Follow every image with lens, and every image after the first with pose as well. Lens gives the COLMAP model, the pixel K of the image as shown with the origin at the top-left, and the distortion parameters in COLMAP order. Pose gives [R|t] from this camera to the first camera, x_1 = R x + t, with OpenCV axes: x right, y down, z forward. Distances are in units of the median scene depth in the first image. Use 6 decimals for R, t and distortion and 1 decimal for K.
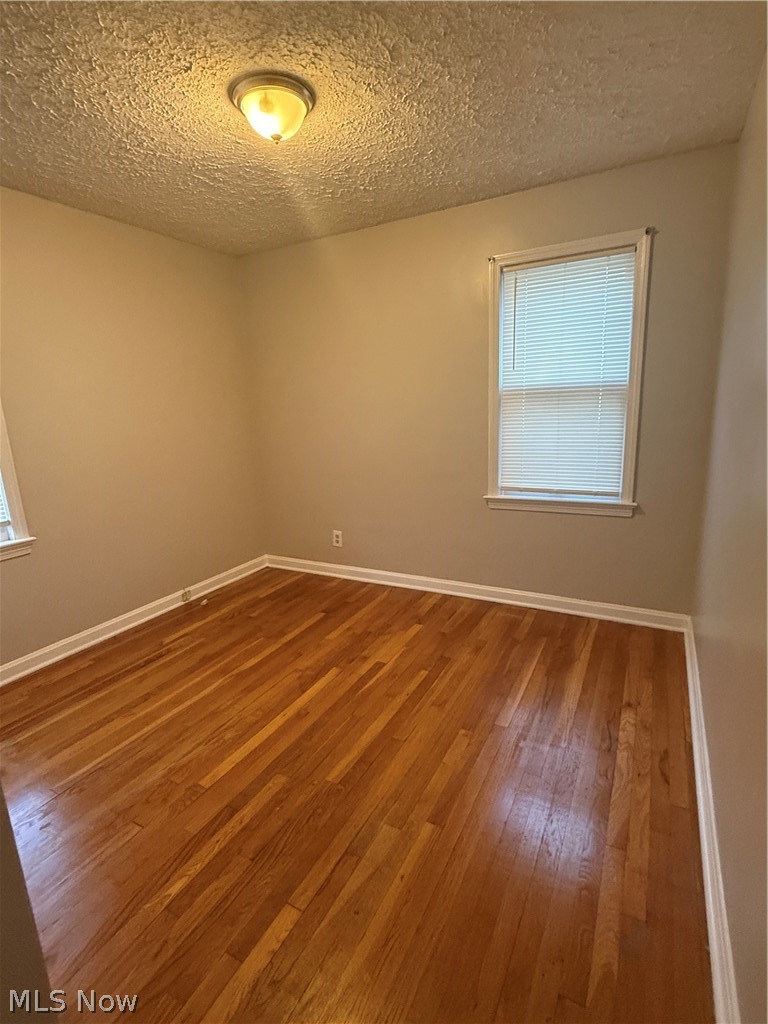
lens RADIAL K [[500.4, 0, 384.0], [0, 500.4, 512.0], [0, 0, 1]] dist [-0.000664, -0.000047]
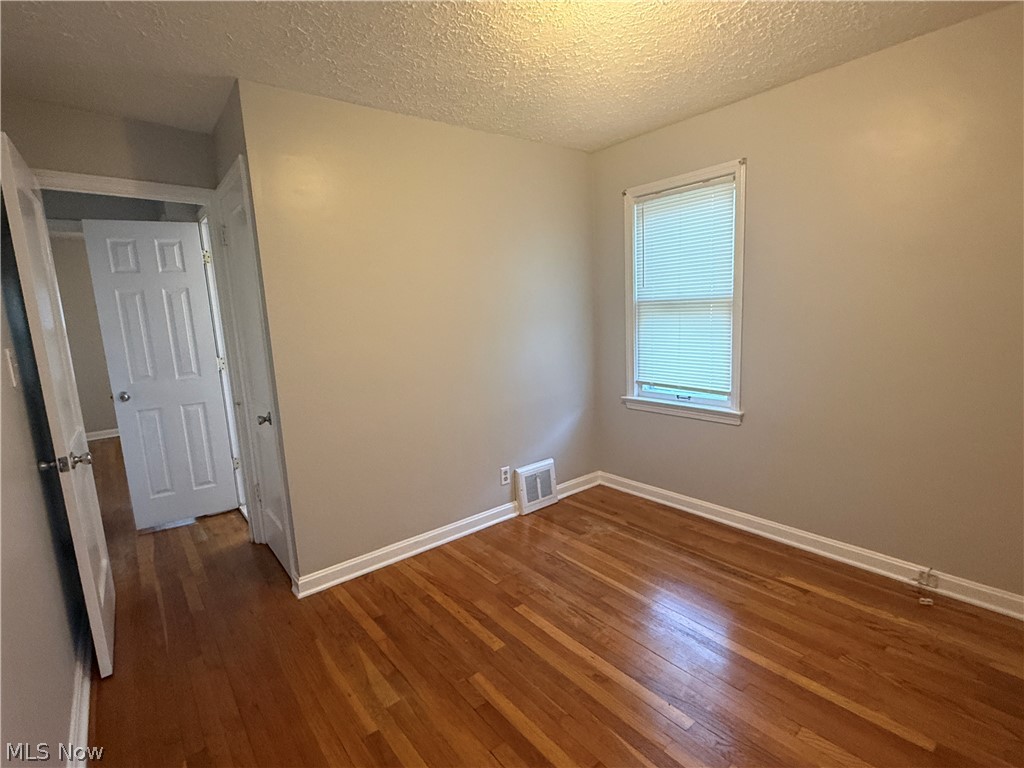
lens RADIAL K [[500.4, 0, 512.0], [0, 500.4, 384.0], [0, 0, 1]] dist [-0.000664, -0.000047]
pose [[-0.386960, 0.203159, -0.899438, 0.571966], [-0.138162, 0.951641, 0.274391, -0.291550], [0.911687, 0.230447, -0.340178, 1.073771]]
